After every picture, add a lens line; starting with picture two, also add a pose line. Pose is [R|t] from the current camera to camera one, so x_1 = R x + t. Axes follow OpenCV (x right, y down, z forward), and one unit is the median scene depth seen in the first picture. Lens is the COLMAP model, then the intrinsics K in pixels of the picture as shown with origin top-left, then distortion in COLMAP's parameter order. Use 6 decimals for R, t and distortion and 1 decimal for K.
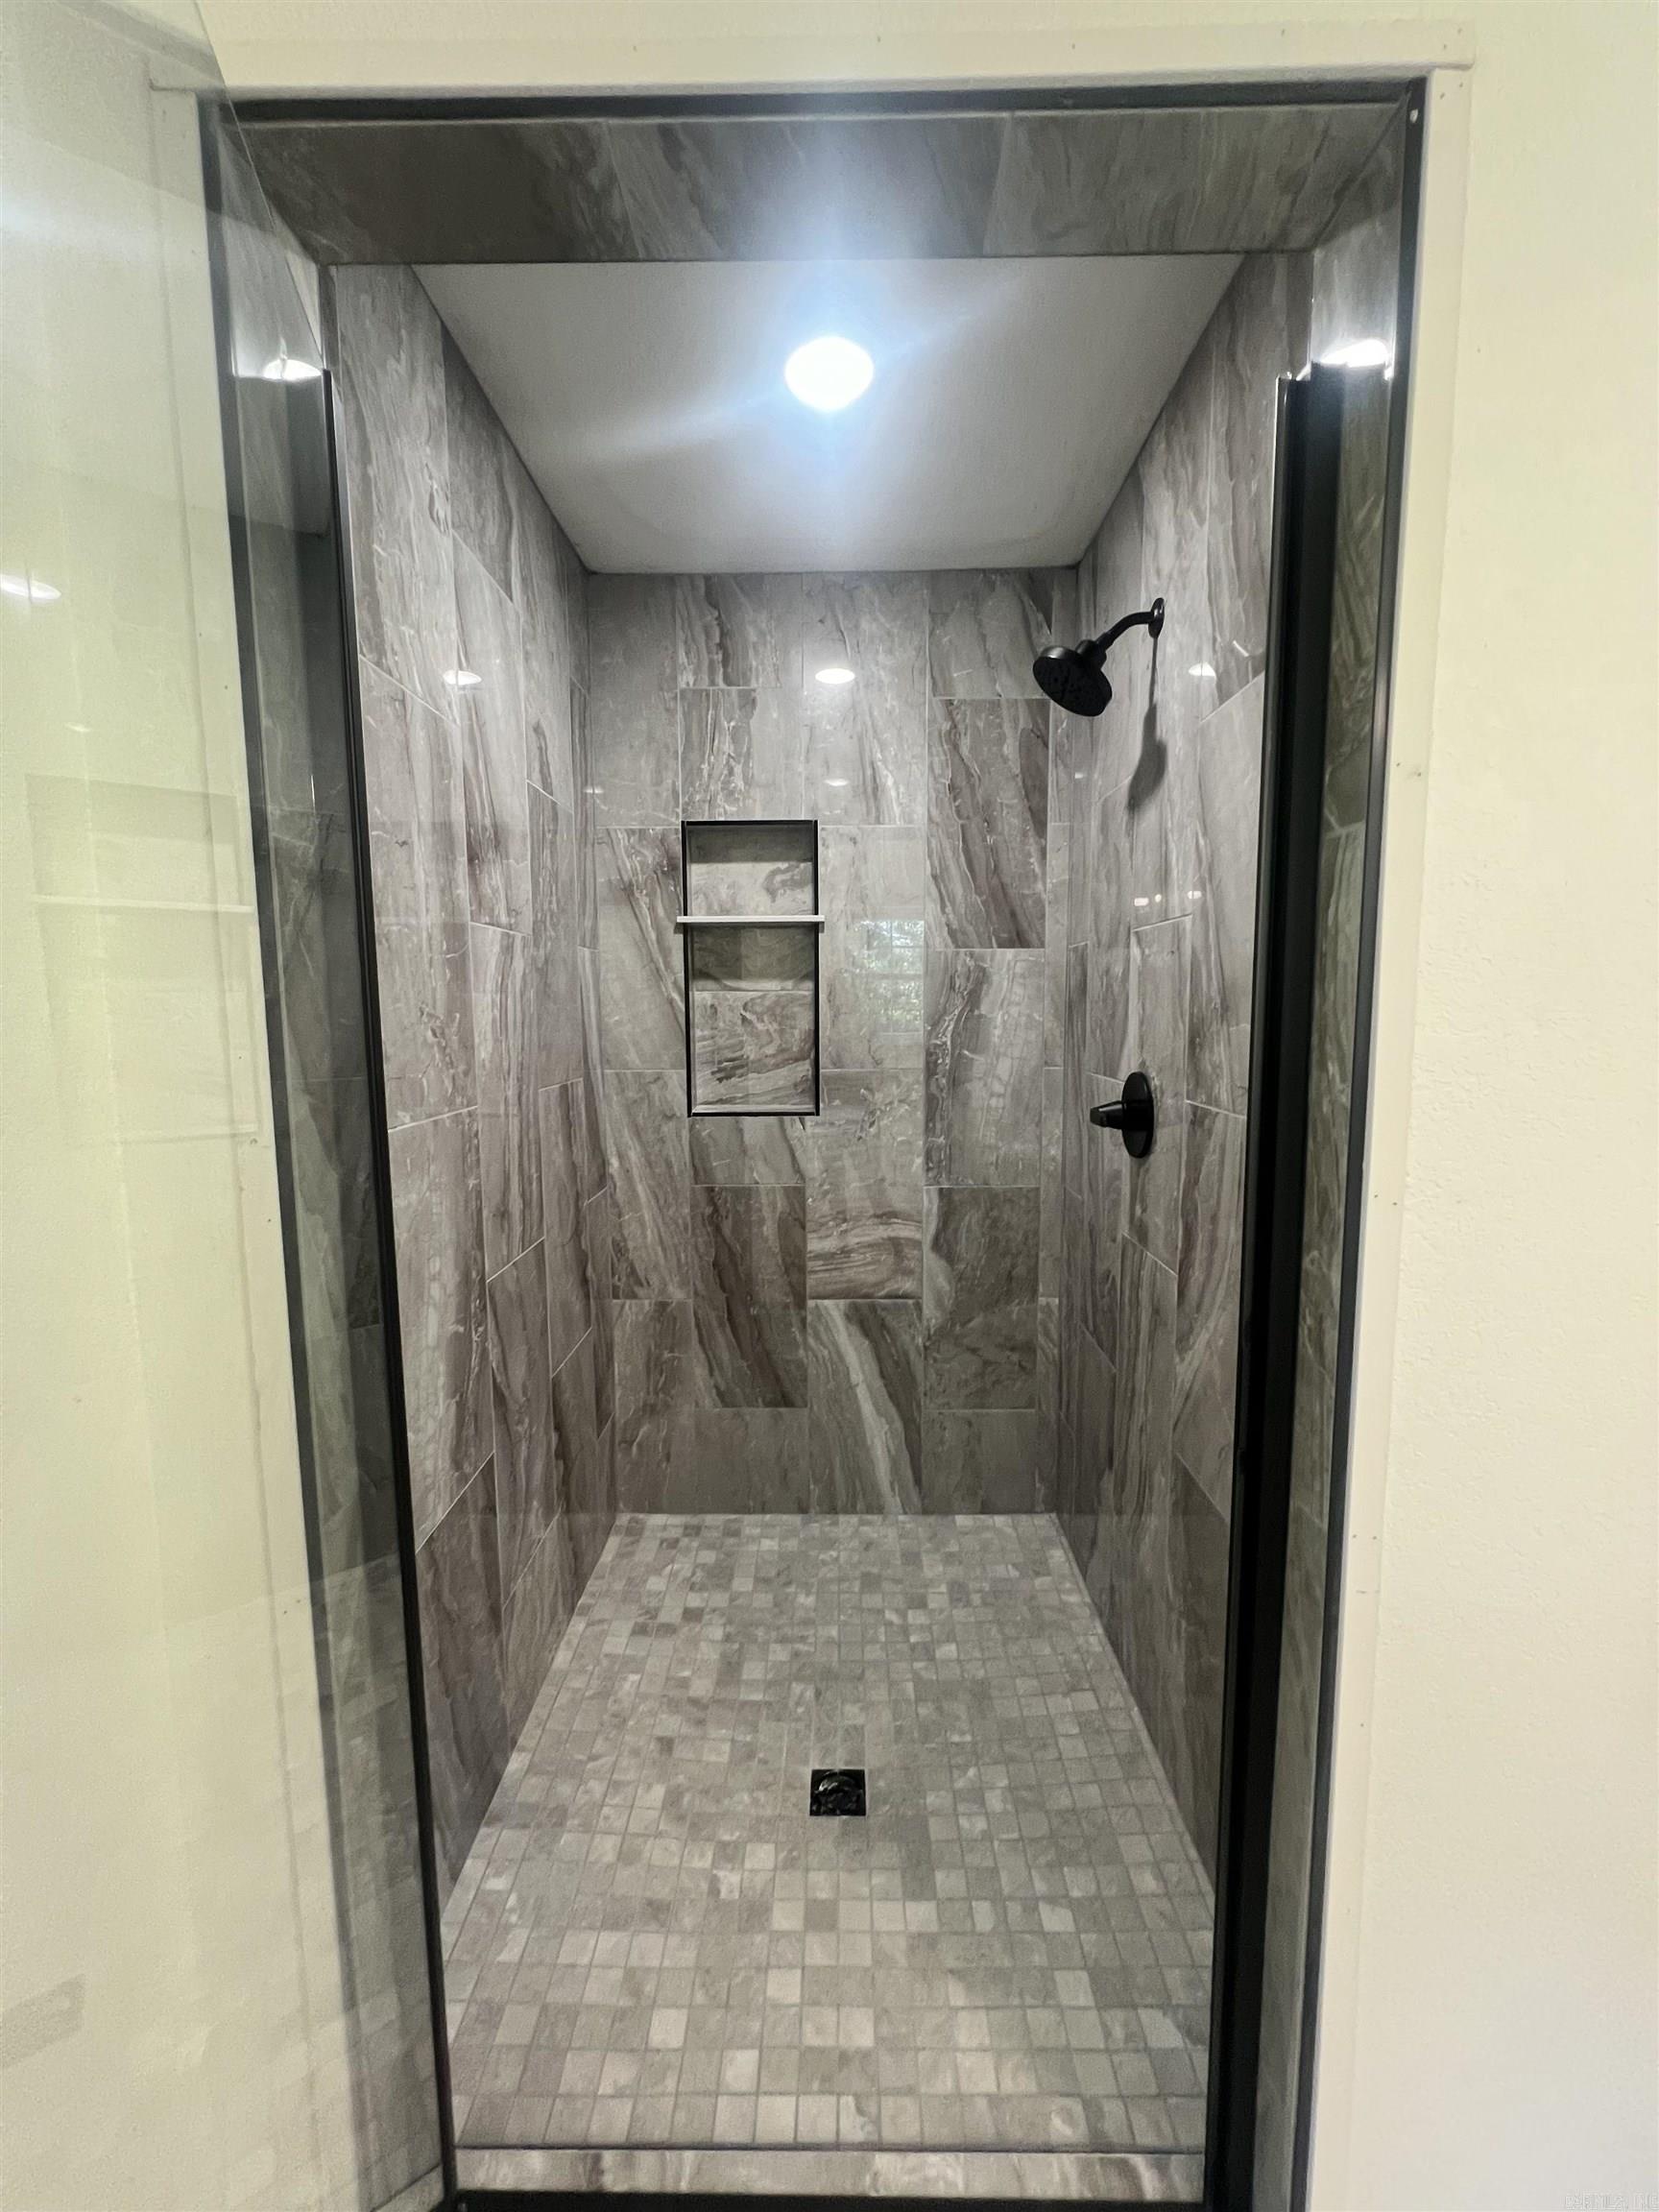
lens RADIAL K [[883.4, 0, 834.3], [0, 883.4, 1103.3], [0, 0, 1]] dist [-0.002366, 0.001074]
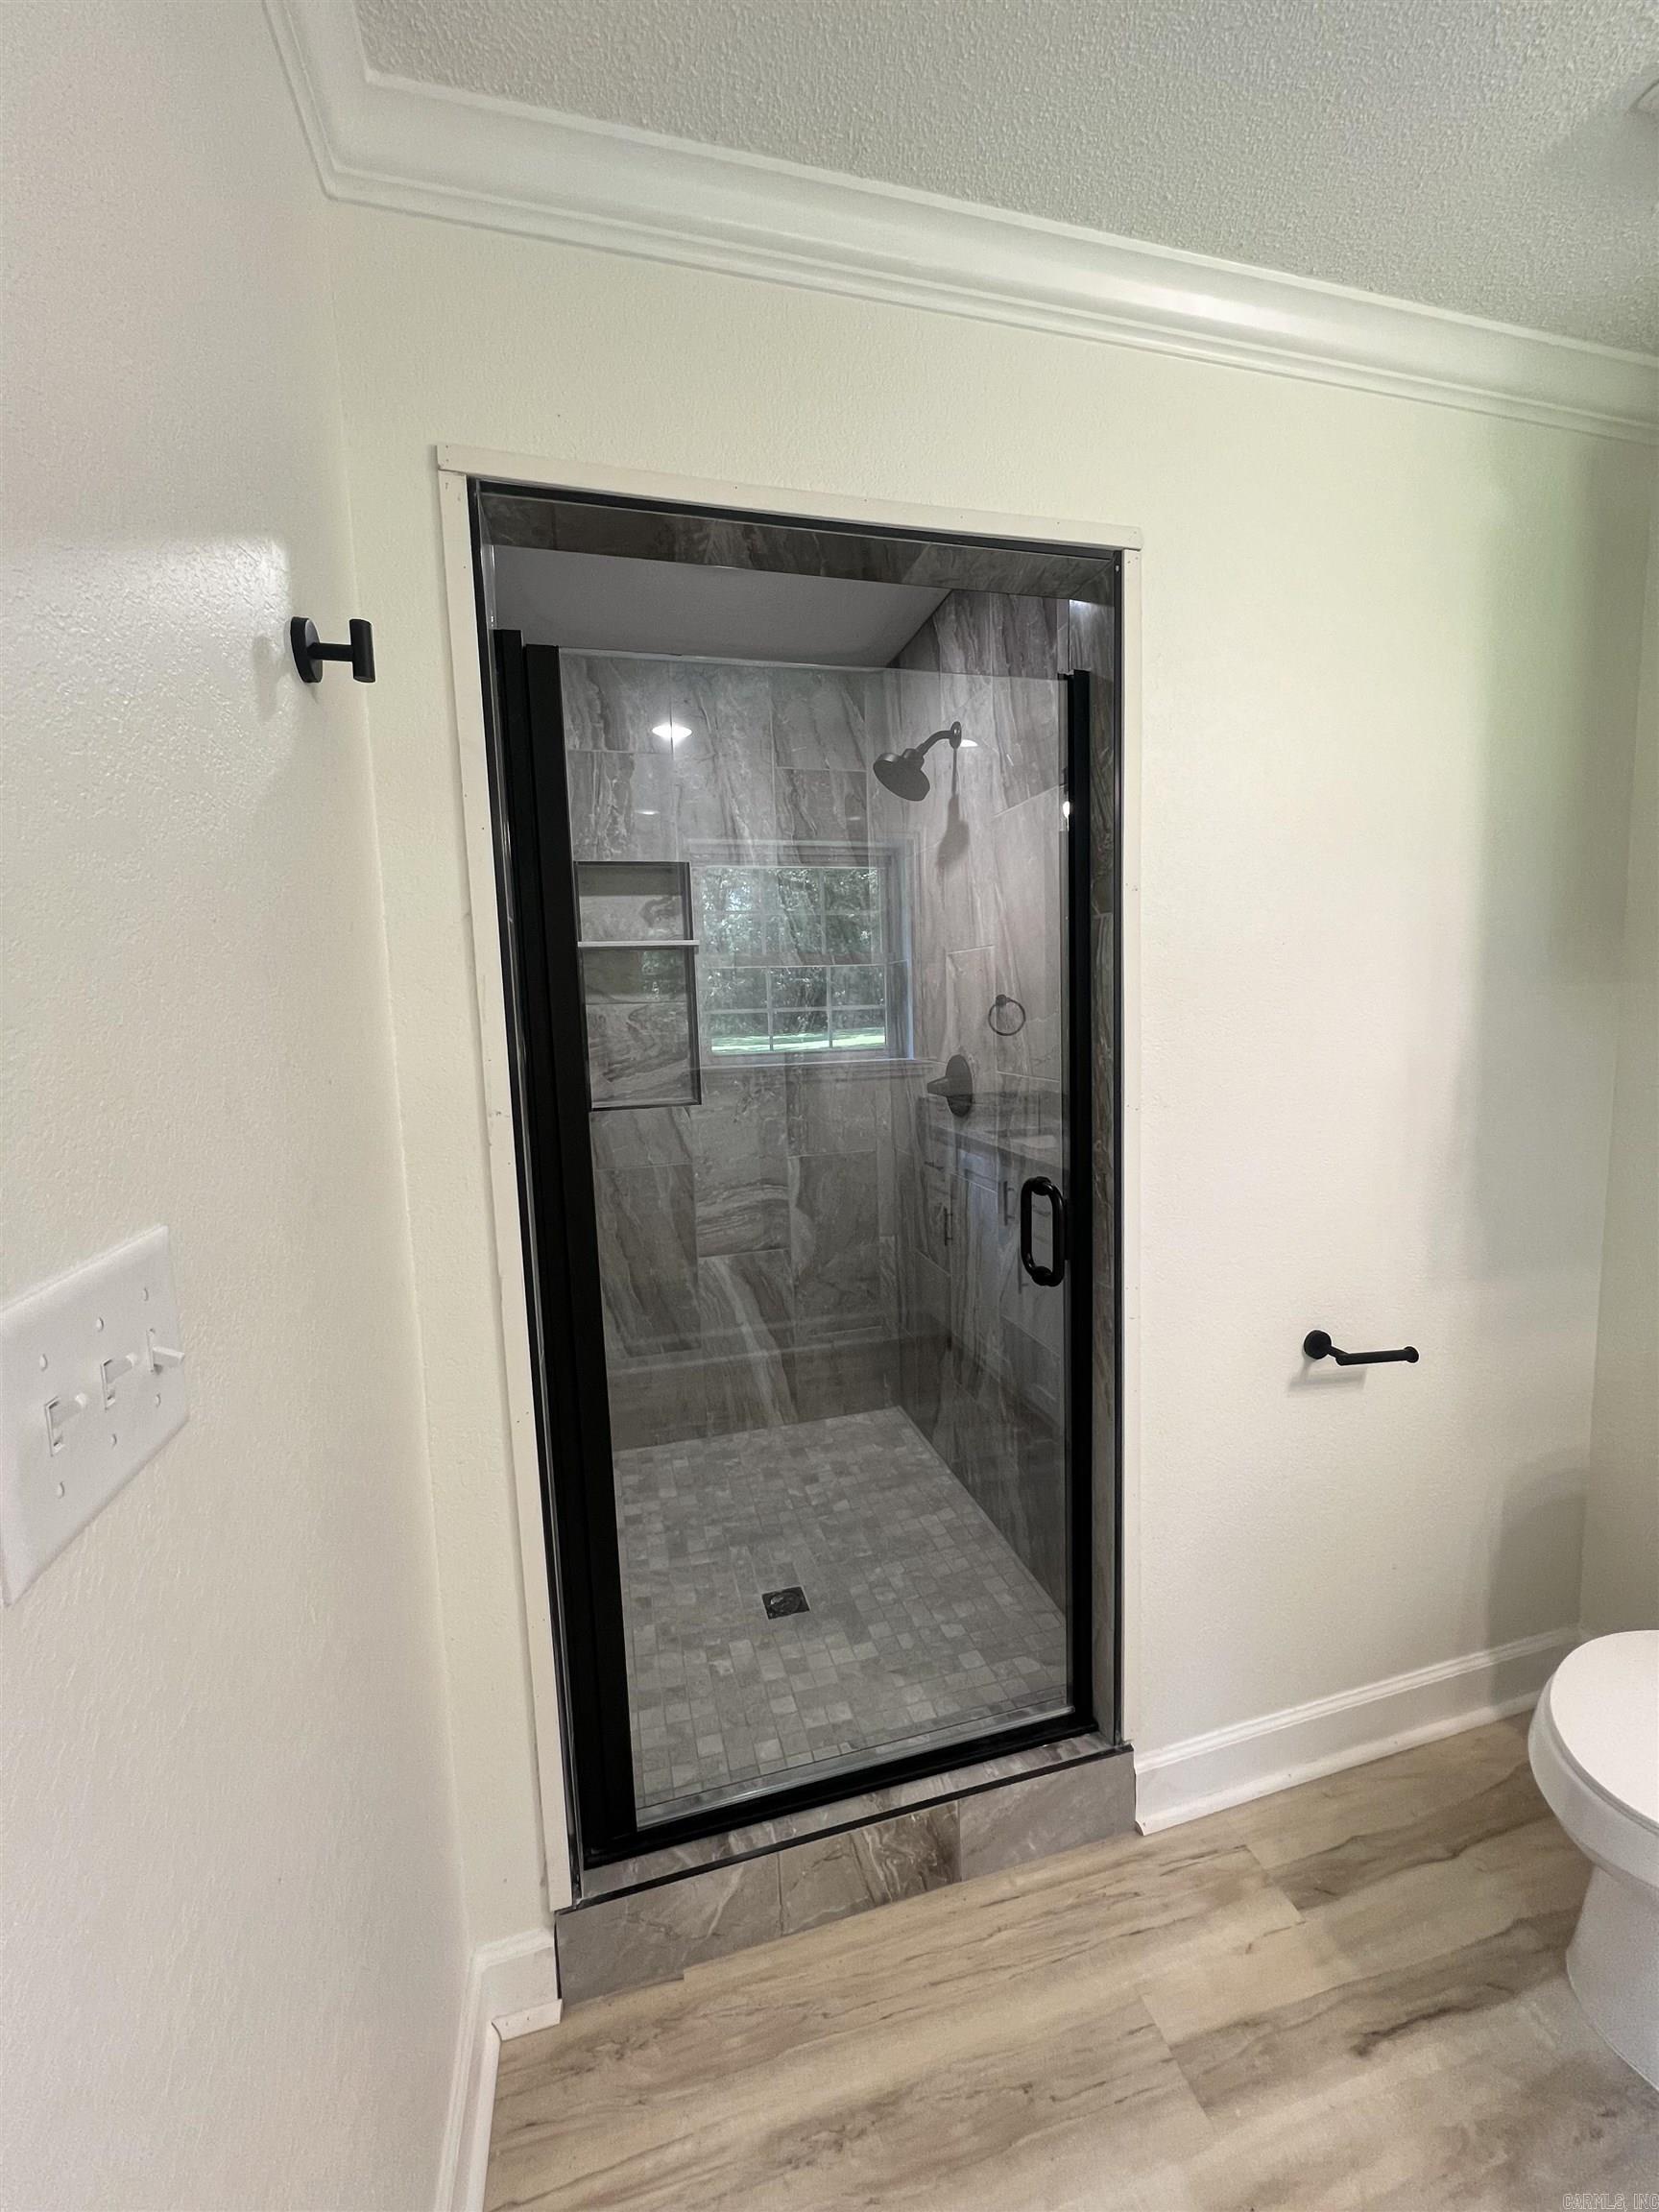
lens RADIAL K [[883.4, 0, 835.5], [0, 883.4, 1105.2], [0, 0, 1]] dist [-0.002366, 0.001074]
pose [[0.961552, -0.058299, 0.268364, -0.213032], [0.058452, 0.998263, 0.007427, 0.021447], [-0.268330, 0.008545, 0.963289, -0.282275]]
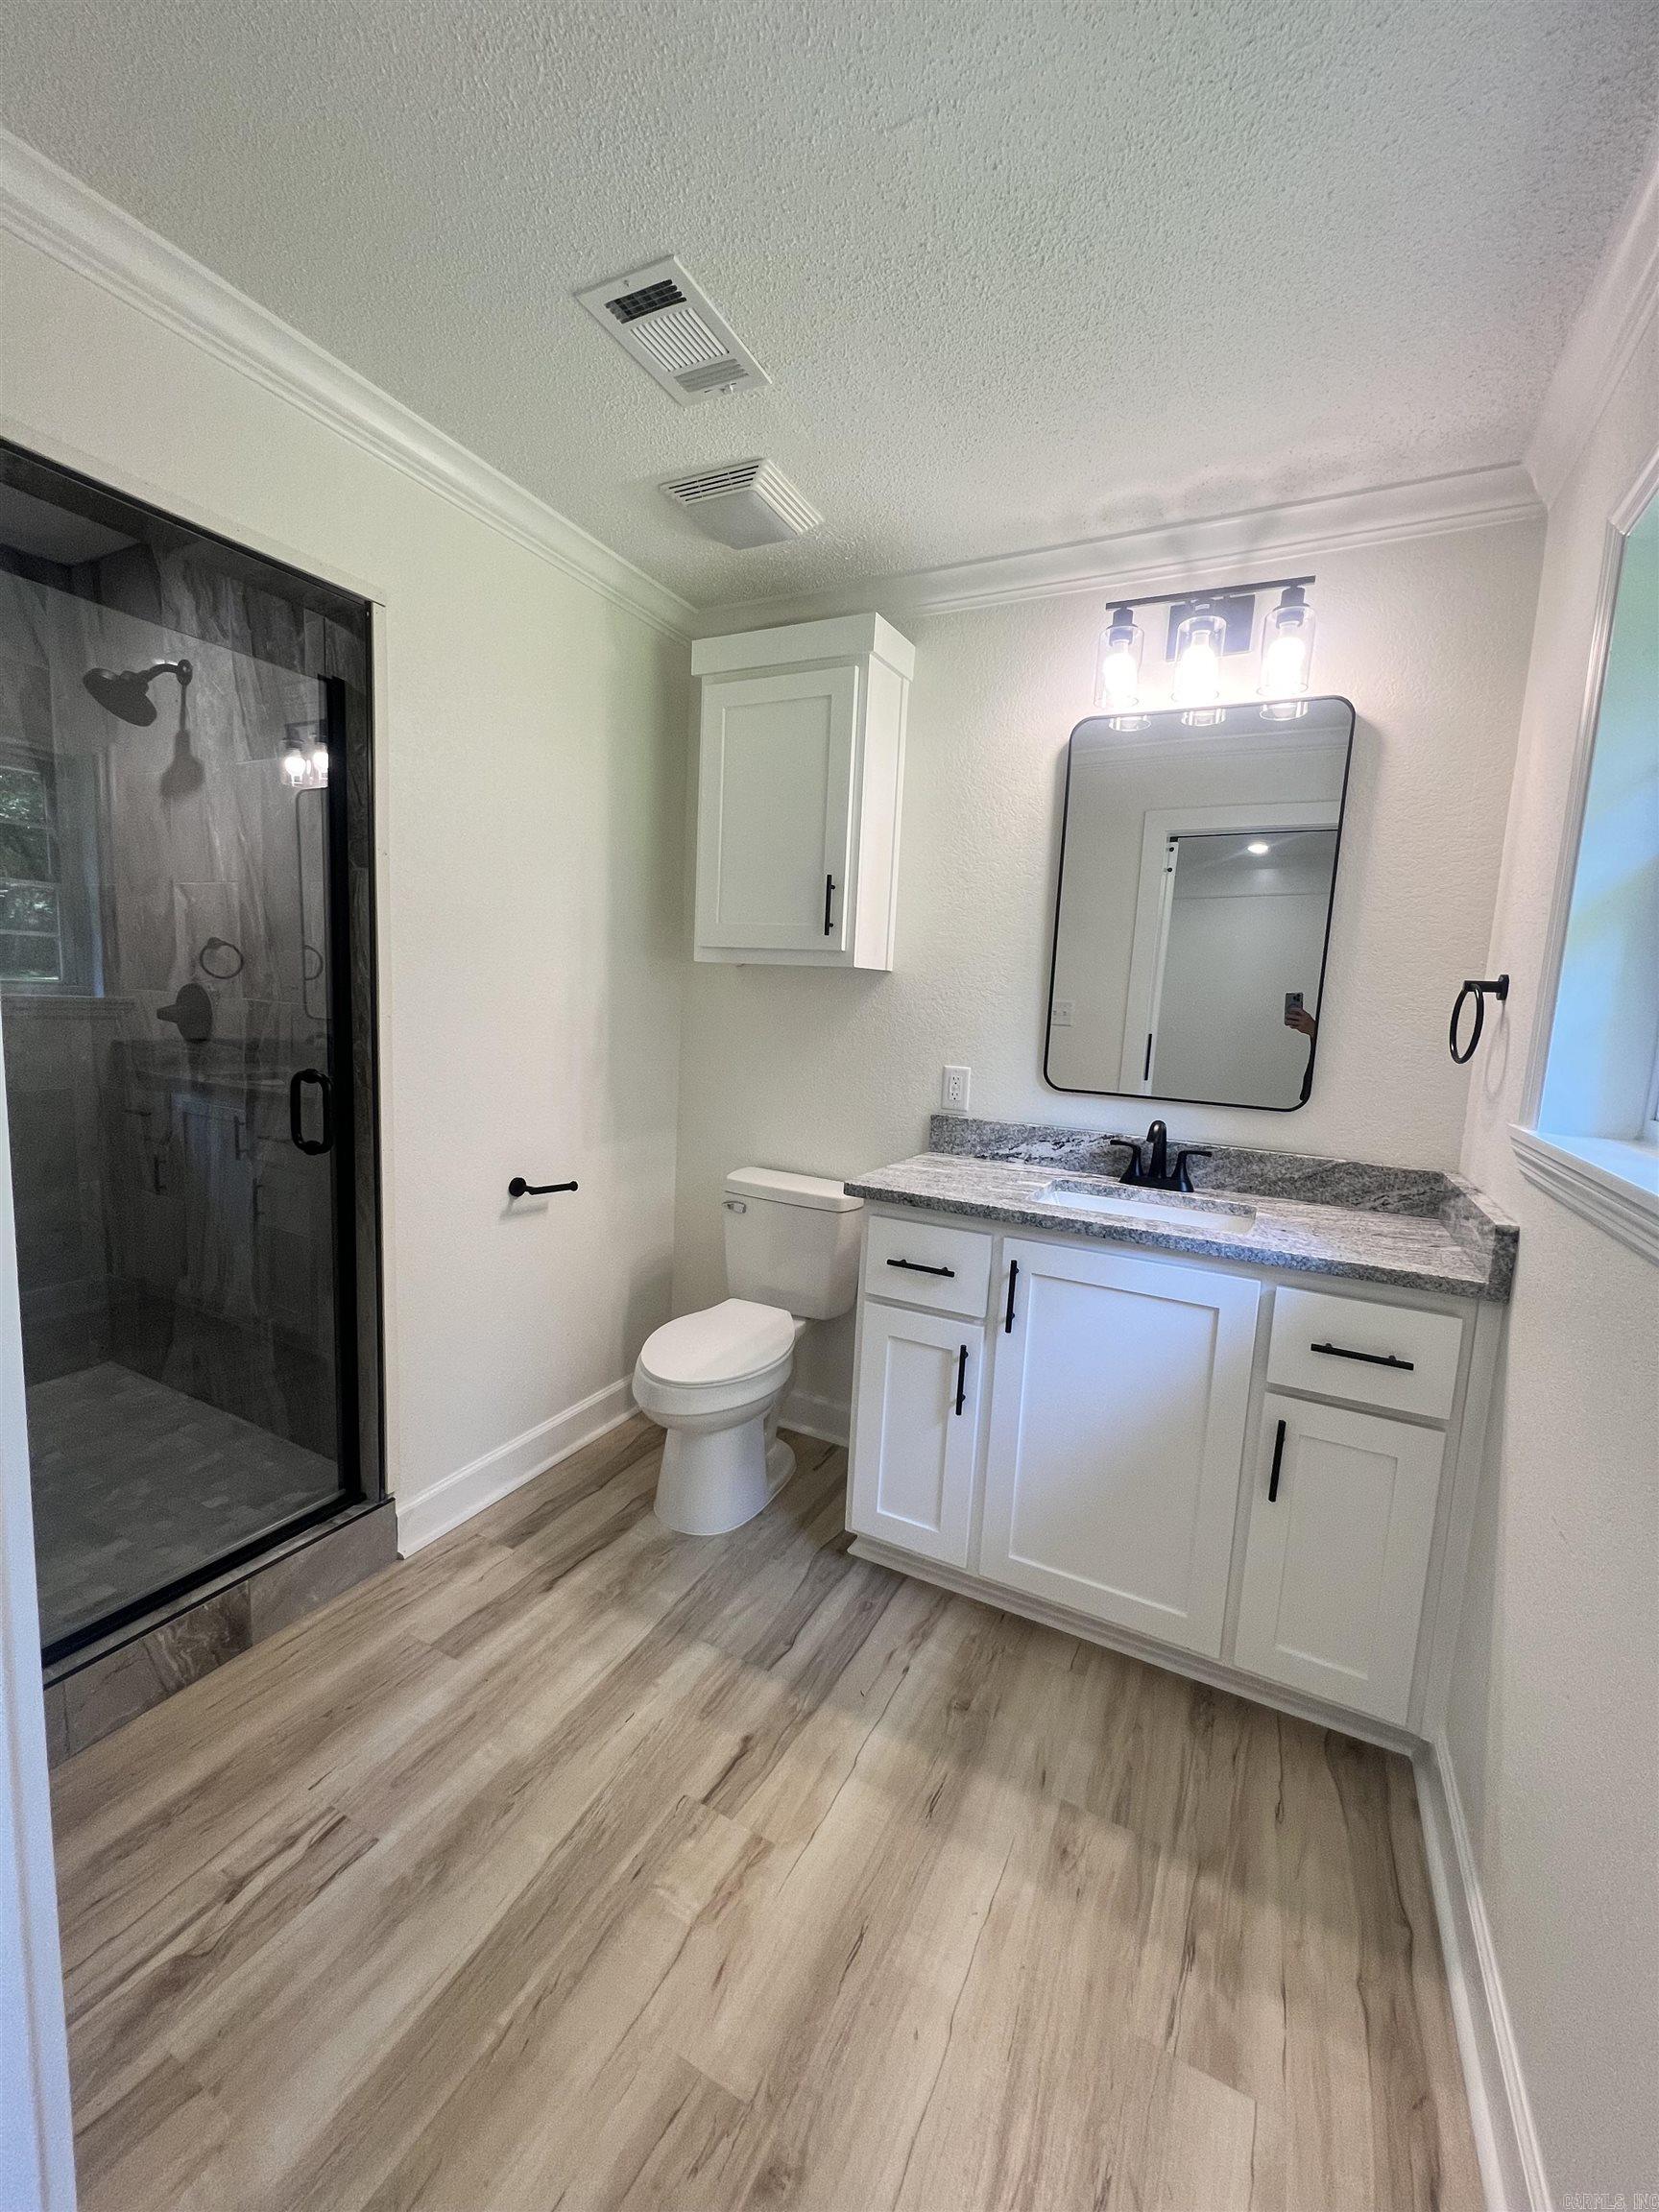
lens RADIAL K [[883.4, 0, 828.5], [0, 883.4, 1106.7], [0, 0, 1]] dist [-0.002366, 0.001074]
pose [[0.451769, -0.085793, 0.888000, -0.467358], [0.044271, 0.996295, 0.073732, 0.101425], [-0.891036, 0.006003, 0.453893, -0.561308]]
